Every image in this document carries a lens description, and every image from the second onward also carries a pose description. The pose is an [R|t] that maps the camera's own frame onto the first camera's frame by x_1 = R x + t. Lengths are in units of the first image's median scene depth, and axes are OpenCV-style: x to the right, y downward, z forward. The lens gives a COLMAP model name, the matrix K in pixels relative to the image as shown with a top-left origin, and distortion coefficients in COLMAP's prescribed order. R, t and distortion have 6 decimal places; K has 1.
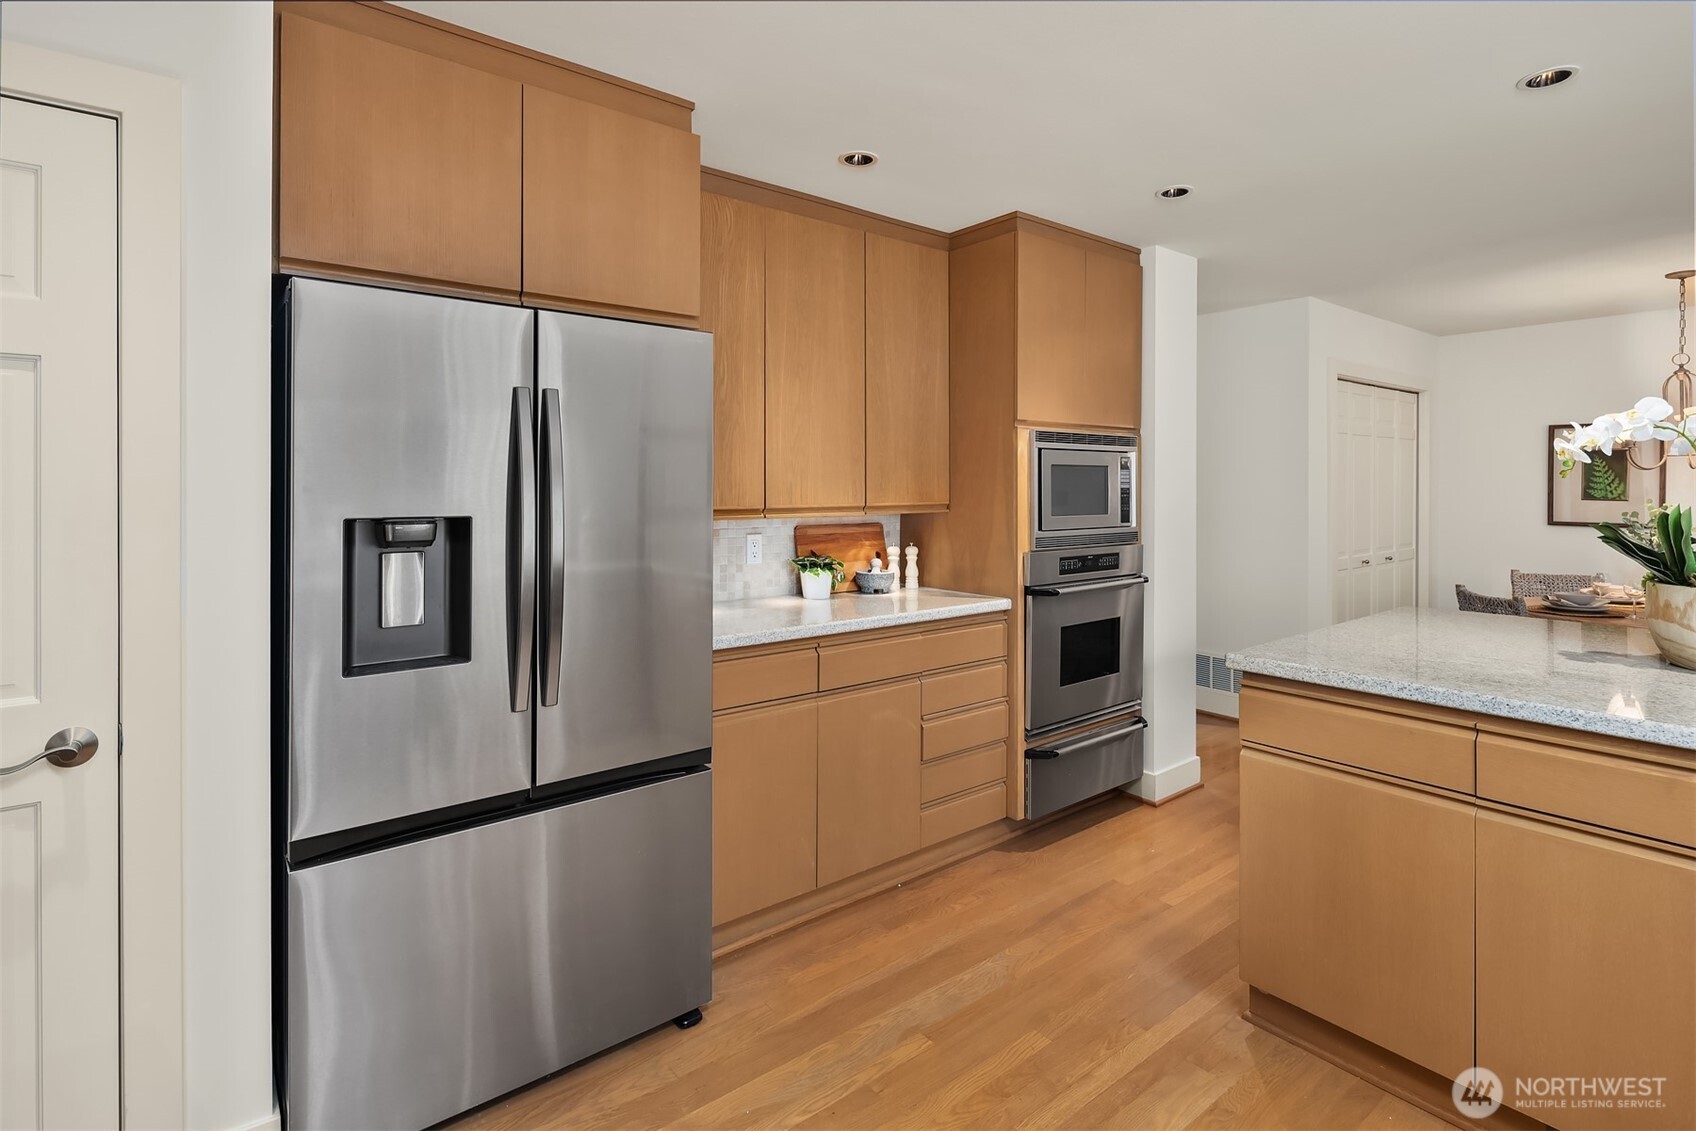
lens RADIAL K [[829.9, 0, 857.6], [0, 829.9, 491.8], [0, 0, 1]] dist [-0.003496, -0.005691]
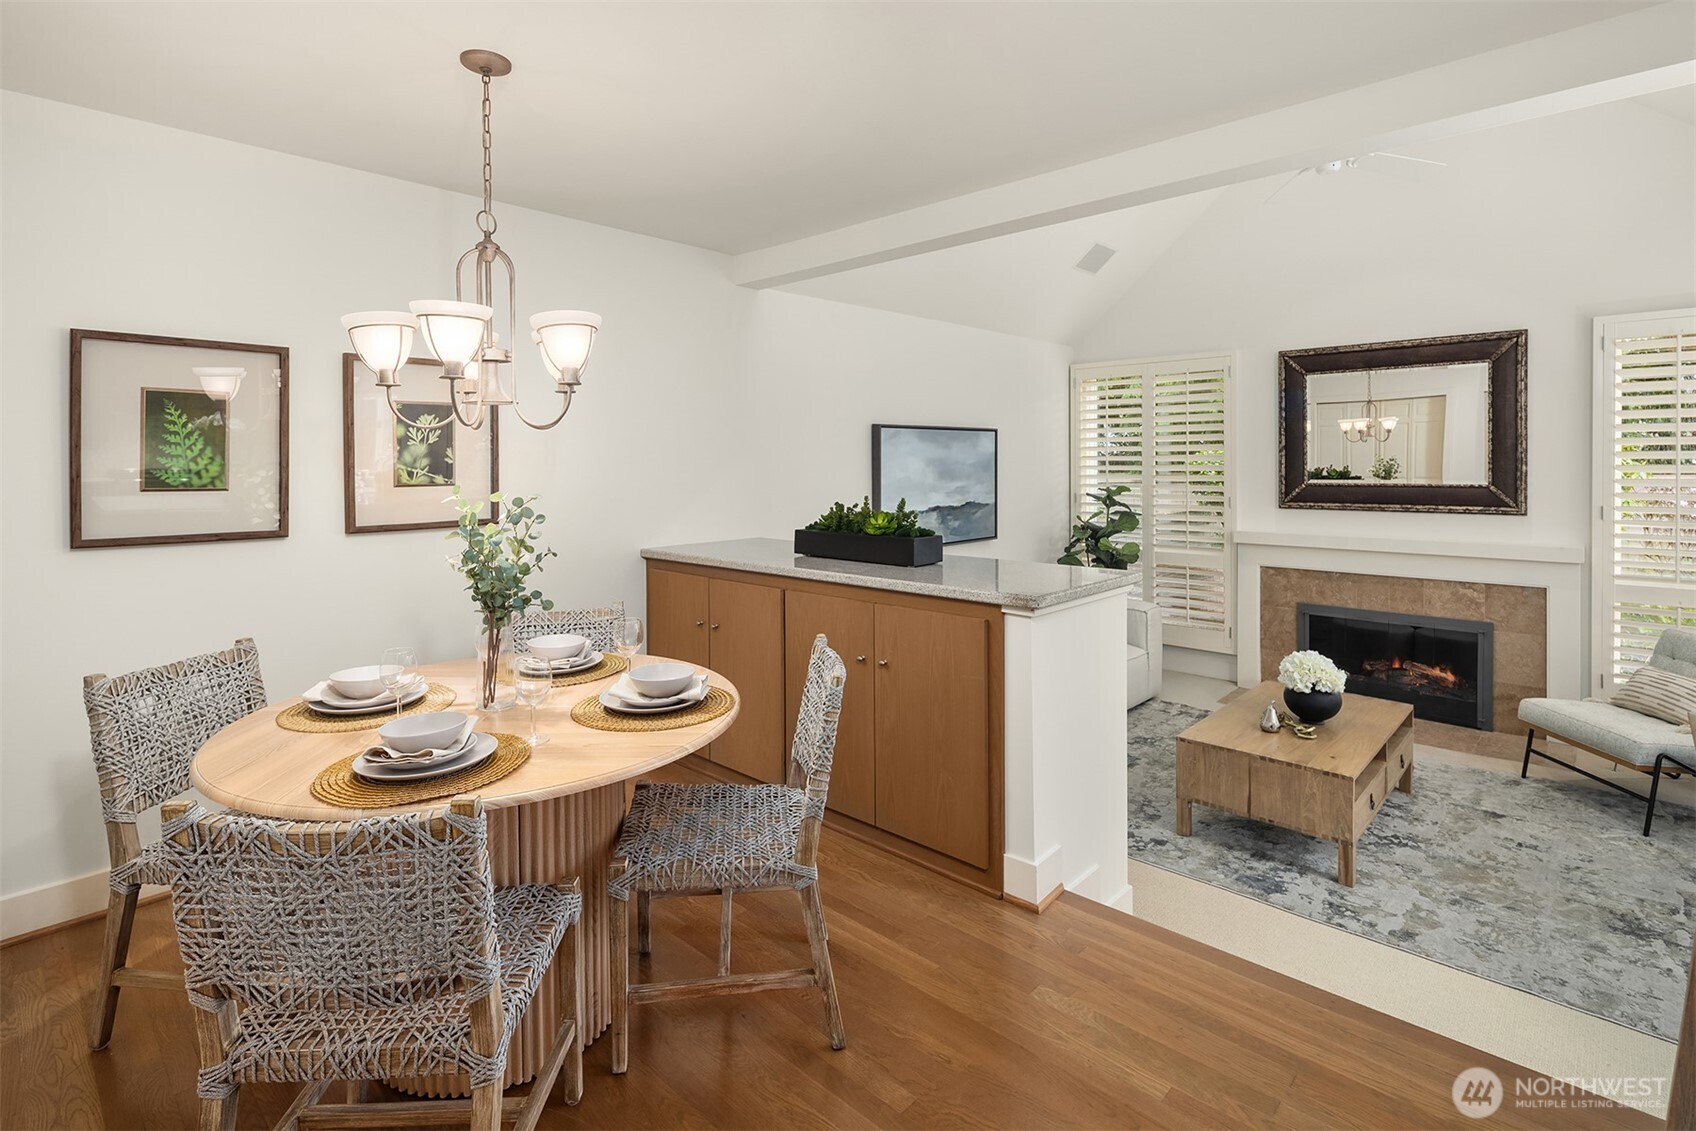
lens RADIAL K [[829.9, 0, 837.0], [0, 829.9, 476.8], [0, 0, 1]] dist [-0.003496, -0.005691]
pose [[-0.123600, -0.019871, 0.992133, 0.439067], [0.011279, 0.999707, 0.021428, -0.006256], [-0.992268, 0.013839, -0.123340, 0.842636]]
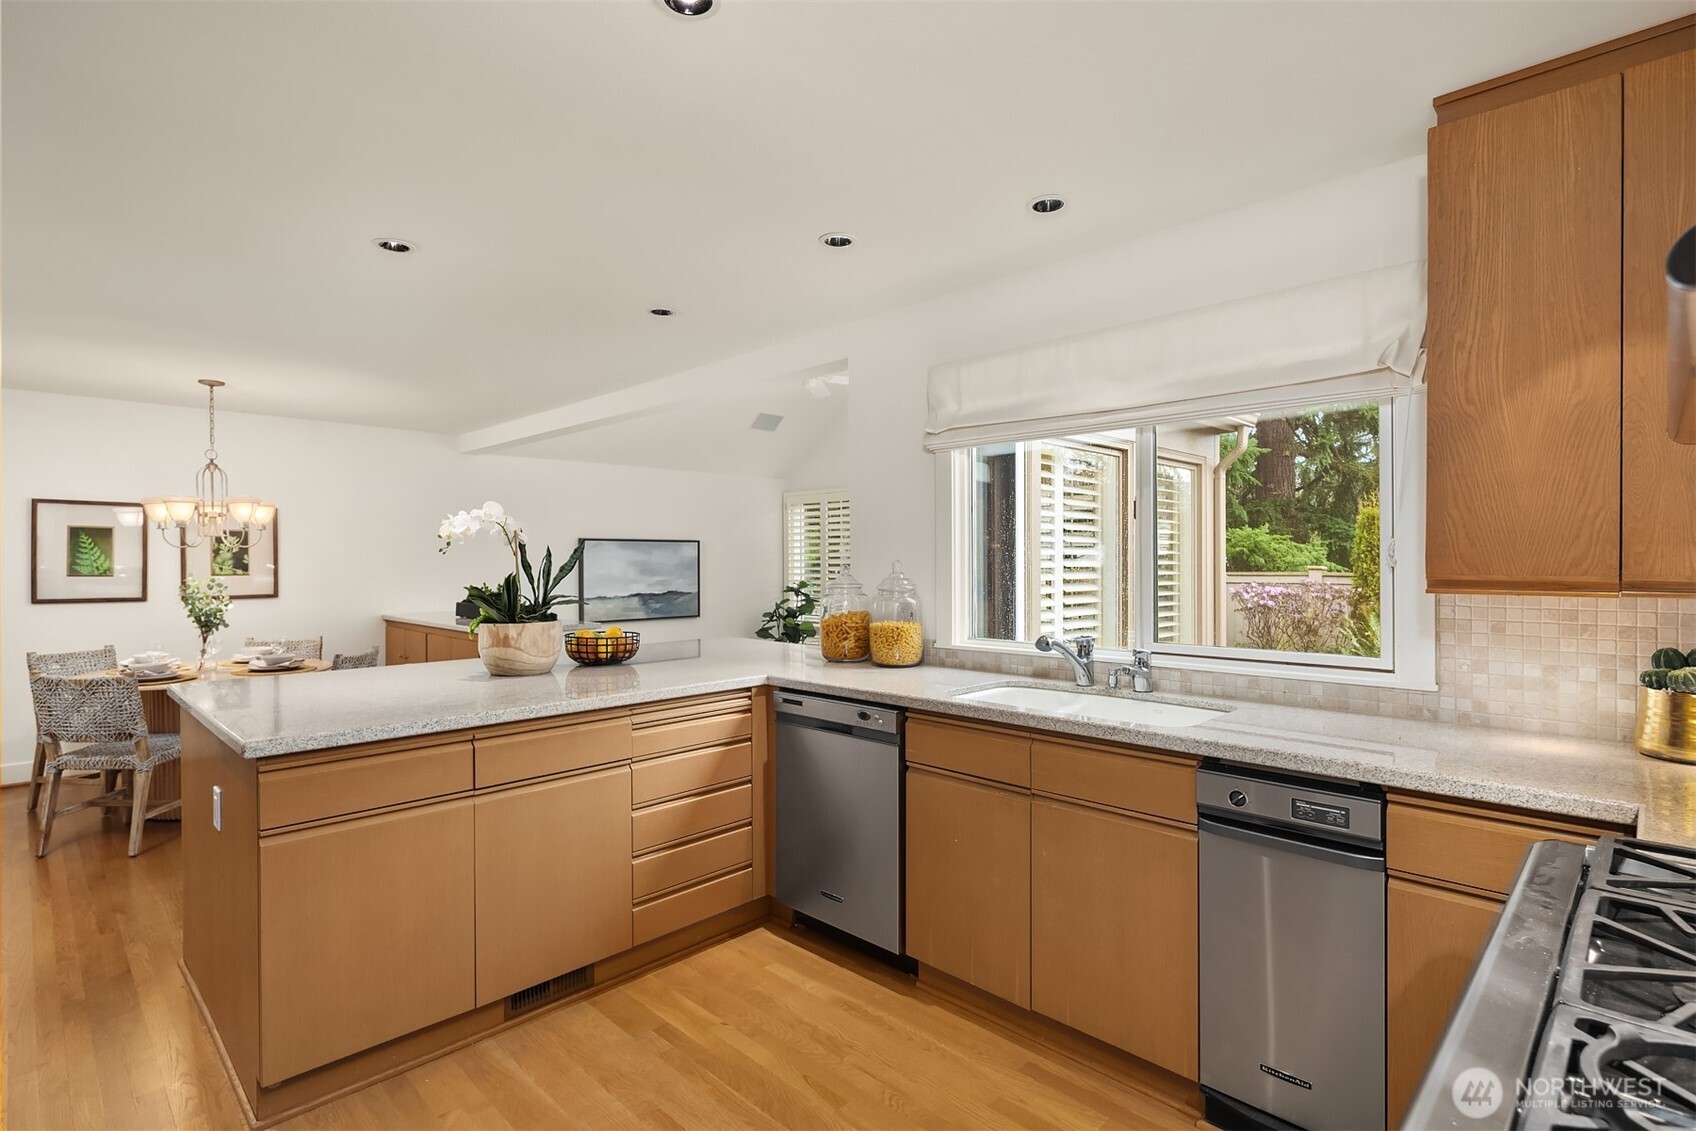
lens RADIAL K [[829.9, 0, 843.0], [0, 829.9, 567.1], [0, 0, 1]] dist [-0.003496, -0.005691]
pose [[-0.106273, -0.006112, 0.994318, -0.273151], [0.009403, 0.999930, 0.007151, 0.000288], [-0.994292, 0.010109, -0.106208, 0.226756]]
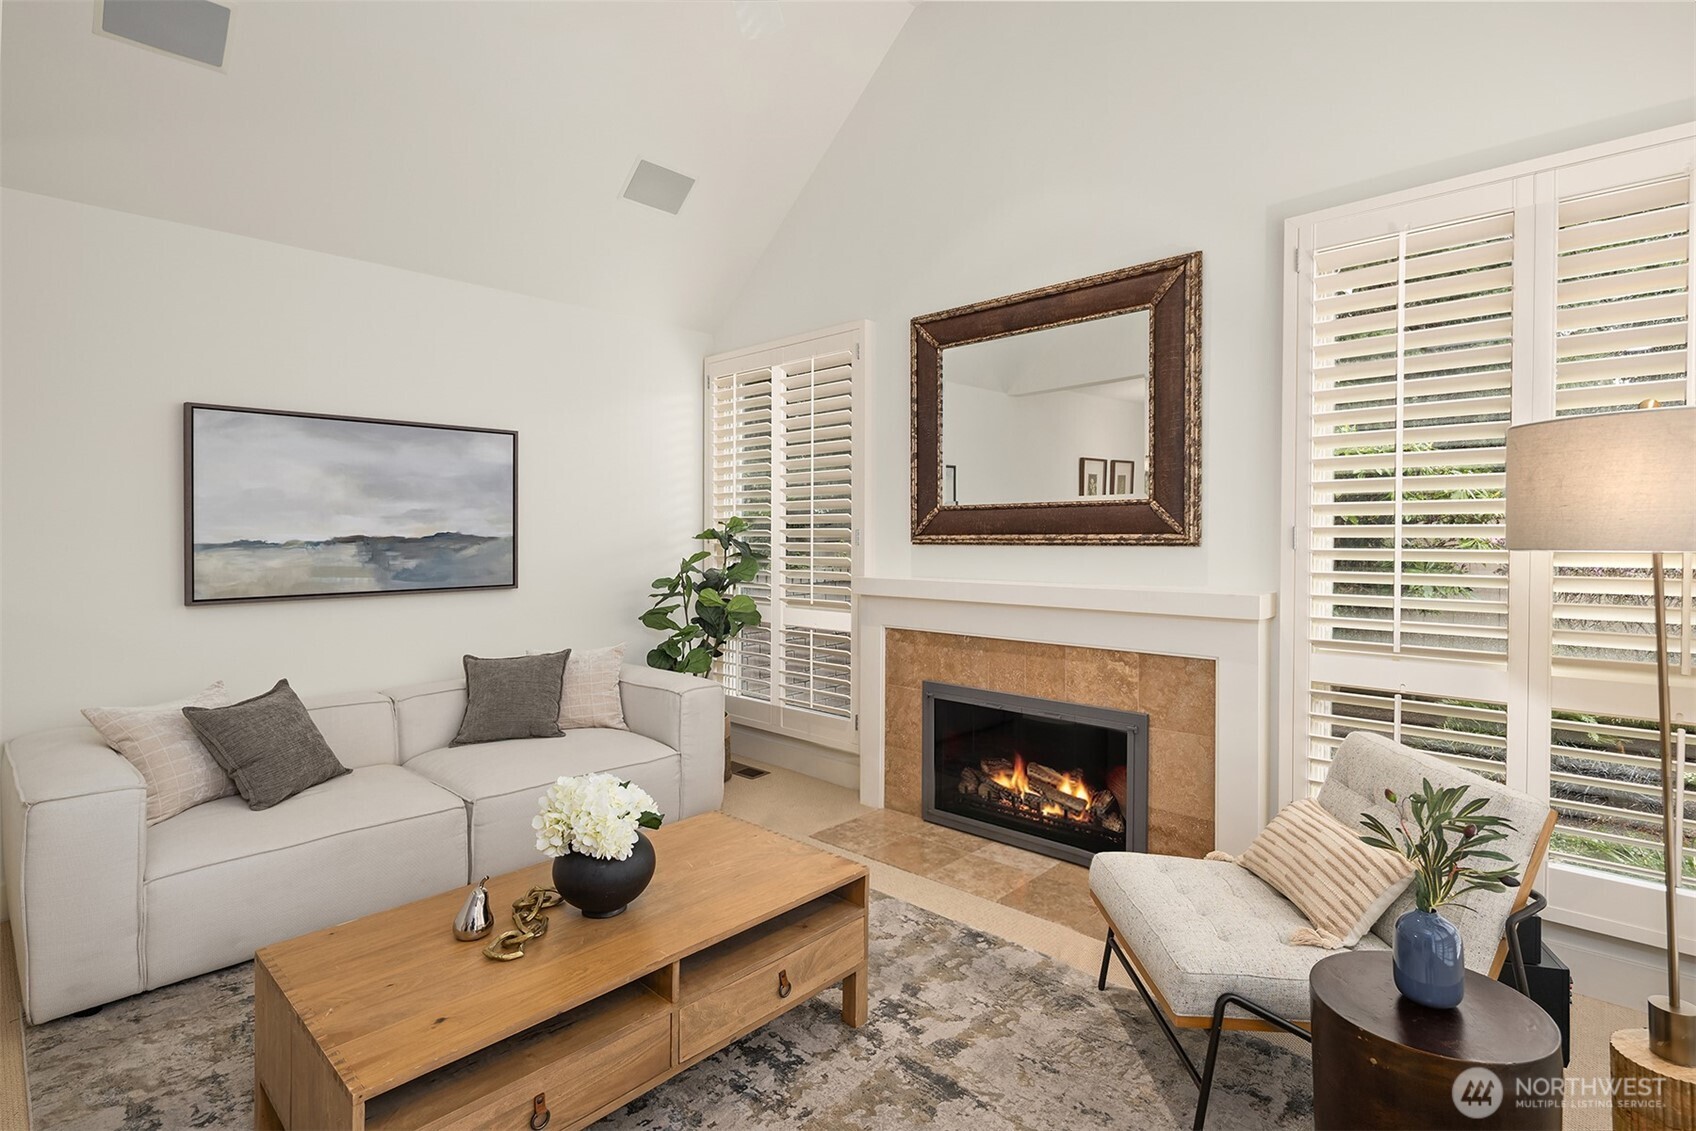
lens RADIAL K [[829.9, 0, 847.5], [0, 829.9, 550.6], [0, 0, 1]] dist [-0.003496, -0.005691]
pose [[-0.125406, -0.021720, 0.991868, 0.803341], [0.010193, 0.999679, 0.023179, 0.074049], [-0.992053, 0.013017, -0.125144, 0.083847]]
